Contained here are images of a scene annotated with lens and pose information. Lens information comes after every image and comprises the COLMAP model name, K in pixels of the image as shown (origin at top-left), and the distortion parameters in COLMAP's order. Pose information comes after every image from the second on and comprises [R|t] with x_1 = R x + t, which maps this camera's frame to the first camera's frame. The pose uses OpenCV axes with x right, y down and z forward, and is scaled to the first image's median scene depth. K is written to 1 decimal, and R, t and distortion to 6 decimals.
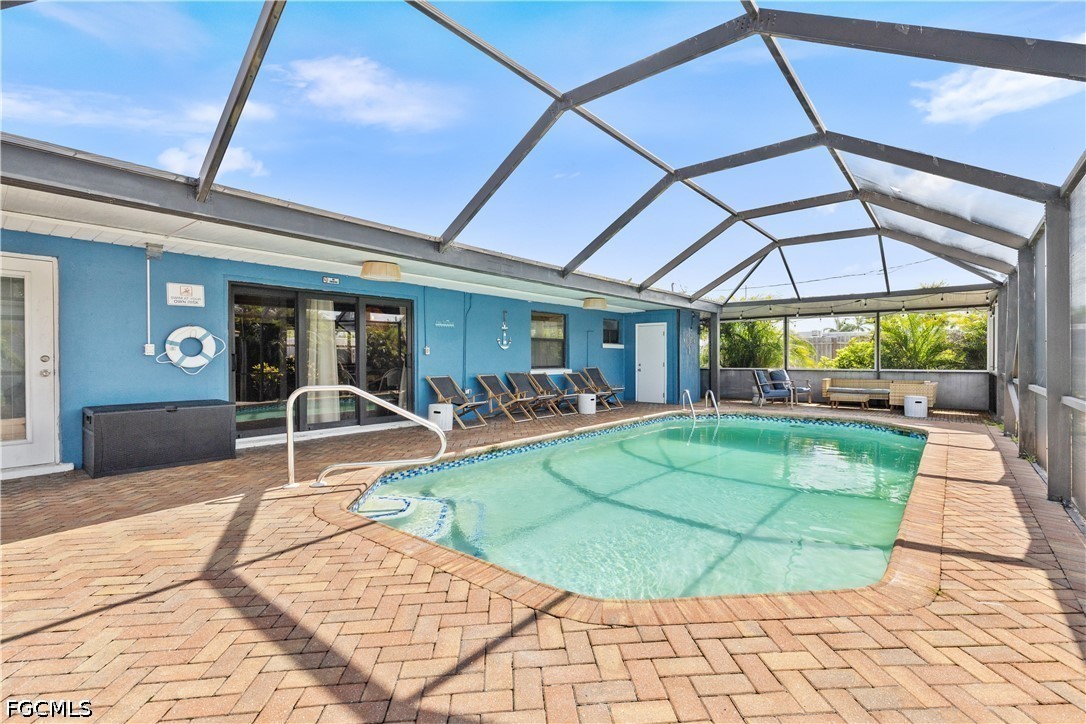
lens RADIAL K [[481.5, 0, 543.0], [0, 481.5, 362.0], [0, 0, 1]] dist [0.001112, 0.000028]
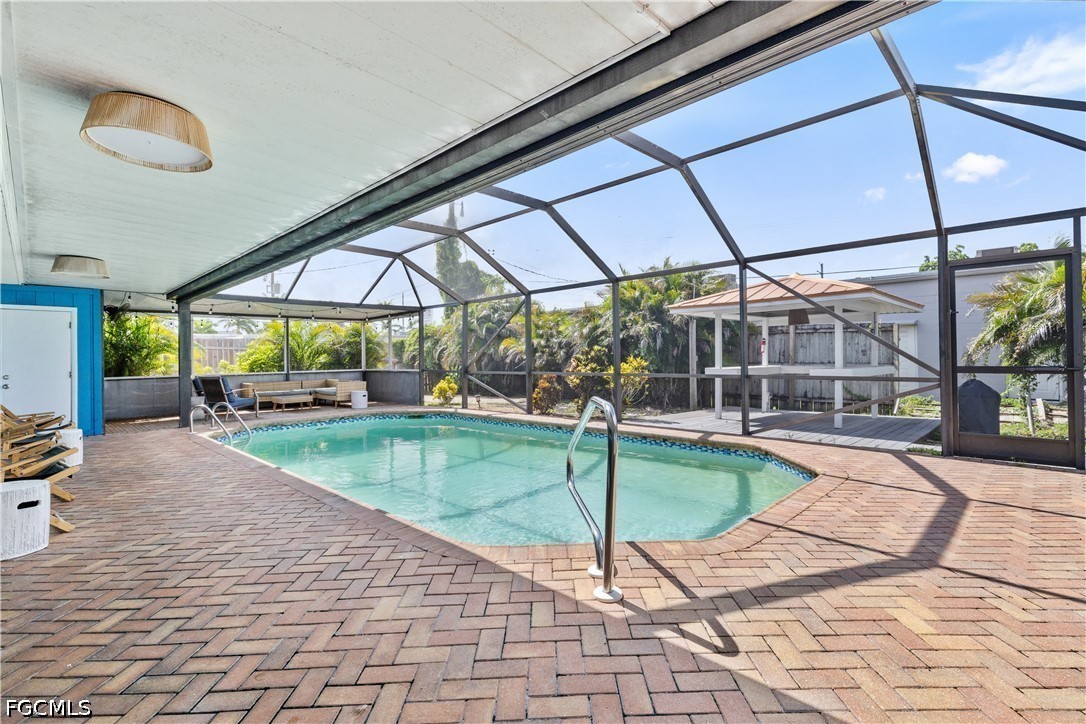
lens RADIAL K [[493.3, 0, 545.8], [0, 493.3, 358.9], [0, 0, 1]] dist [0.001354, -0.000047]
pose [[0.078833, -0.001472, 0.996887, -1.119380], [0.020571, 0.999788, -0.000151, -0.004614], [-0.996676, 0.020519, 0.078847, 1.070522]]
